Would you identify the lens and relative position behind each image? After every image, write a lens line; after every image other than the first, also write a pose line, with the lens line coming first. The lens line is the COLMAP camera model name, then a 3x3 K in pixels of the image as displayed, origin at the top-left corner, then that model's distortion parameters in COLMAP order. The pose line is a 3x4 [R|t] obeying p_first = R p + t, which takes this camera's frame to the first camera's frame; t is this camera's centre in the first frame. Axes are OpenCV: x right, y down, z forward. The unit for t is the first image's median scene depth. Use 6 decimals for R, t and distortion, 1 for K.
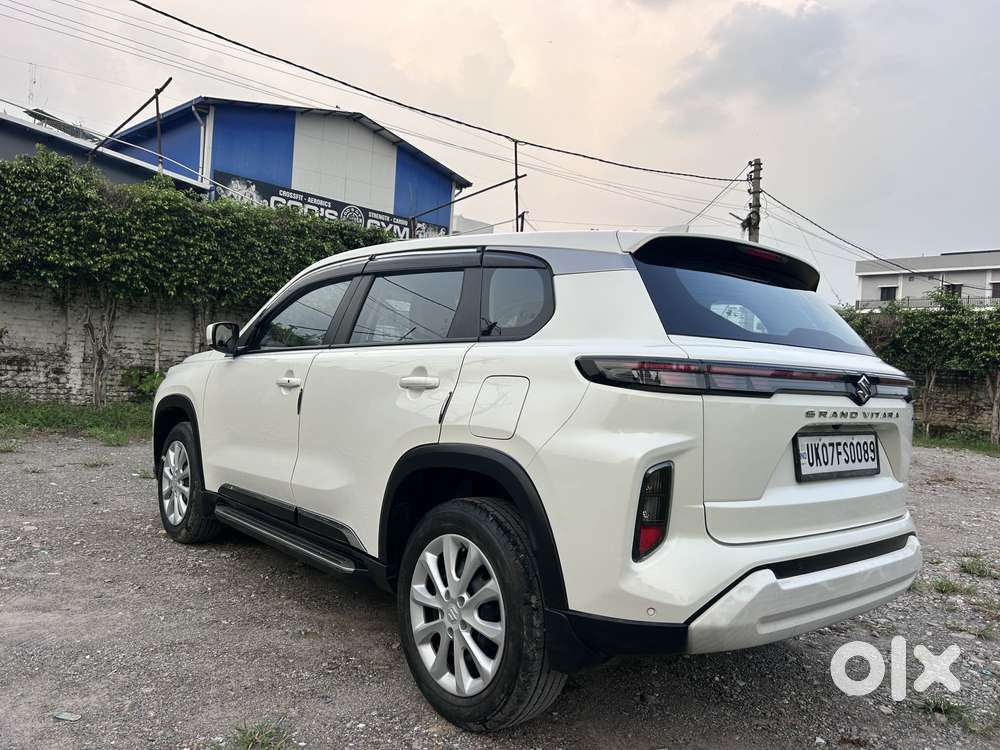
lens RADIAL K [[771.5, 0, 497.0], [0, 771.5, 378.1], [0, 0, 1]] dist [0.034940, -0.027761]
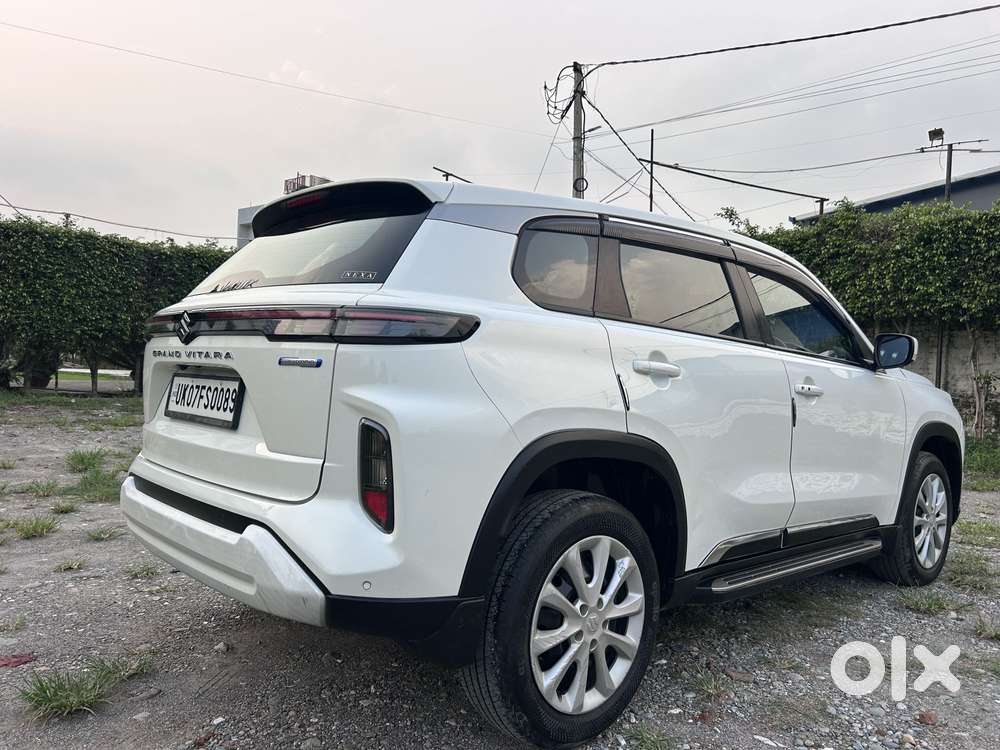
lens RADIAL K [[753.4, 0, 498.2], [0, 753.4, 380.1], [0, 0, 1]] dist [0.033657, -0.000603]
pose [[0.011062, -0.029943, -0.999490, 1.187027], [-0.029198, 0.999116, -0.030255, 0.081078], [0.999512, 0.029518, 0.010178, 1.169969]]
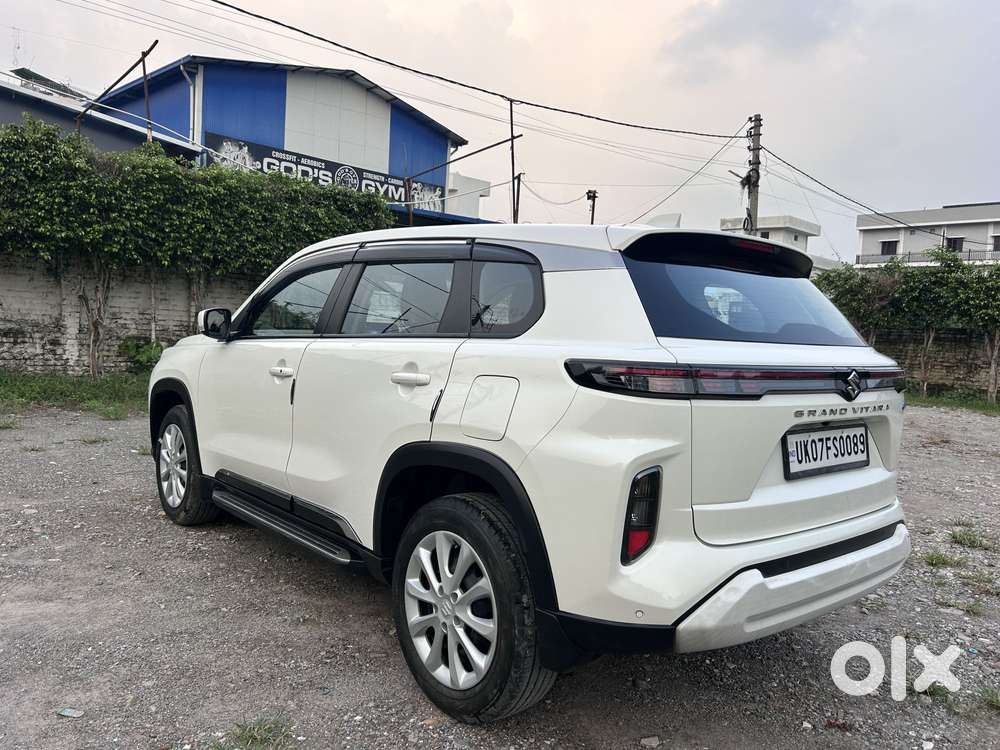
lens RADIAL K [[771.5, 0, 495.8], [0, 771.5, 379.6], [0, 0, 1]] dist [0.034940, -0.027761]
pose [[0.999937, -0.011227, -0.000320, 0.009999], [0.011229, 0.998519, 0.053224, -0.043267], [-0.000278, -0.053224, 0.998583, 0.001693]]
